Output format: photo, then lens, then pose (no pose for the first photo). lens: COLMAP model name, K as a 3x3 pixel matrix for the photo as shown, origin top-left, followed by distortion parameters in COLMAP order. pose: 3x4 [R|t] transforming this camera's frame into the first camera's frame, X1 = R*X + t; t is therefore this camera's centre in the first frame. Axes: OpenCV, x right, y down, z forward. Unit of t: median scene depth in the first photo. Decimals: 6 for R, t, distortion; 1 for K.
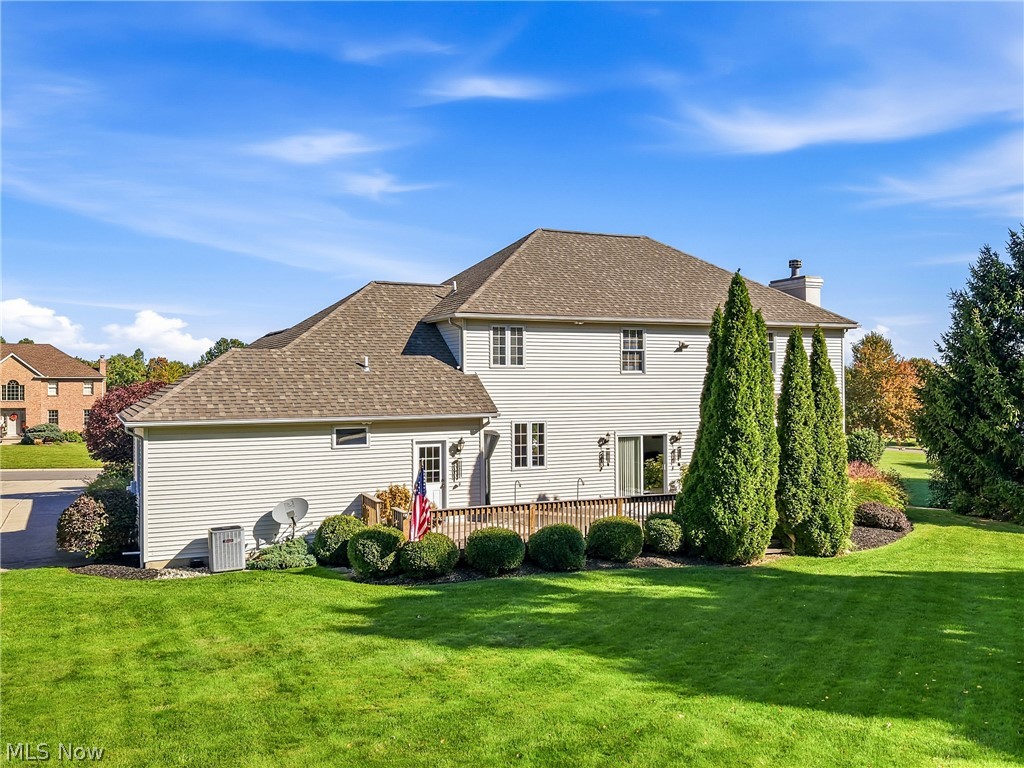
lens RADIAL K [[903.8, 0, 512.0], [0, 903.8, 384.0], [0, 0, 1]] dist [0.075322, -0.000381]
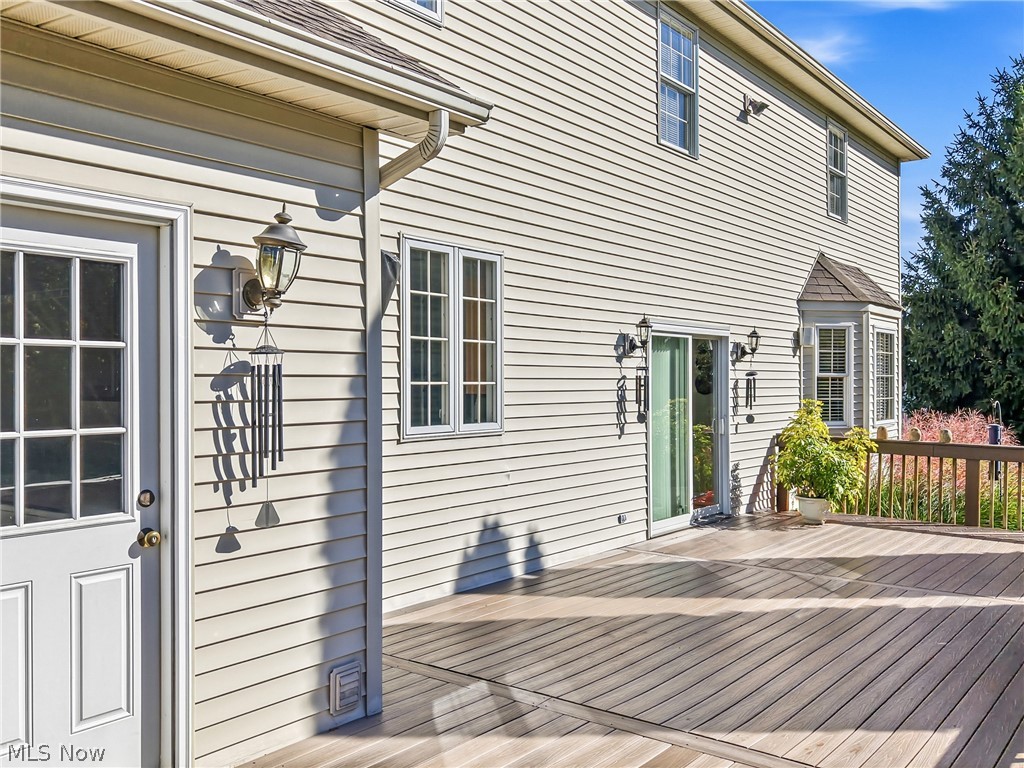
lens RADIAL K [[903.8, 0, 512.0], [0, 903.8, 384.0], [0, 0, 1]] dist [0.075322, -0.000381]
pose [[0.886427, -0.004590, 0.462846, -0.085036], [0.008014, 0.999953, -0.005433, 0.081918], [-0.462800, 0.008525, 0.886422, 0.772356]]
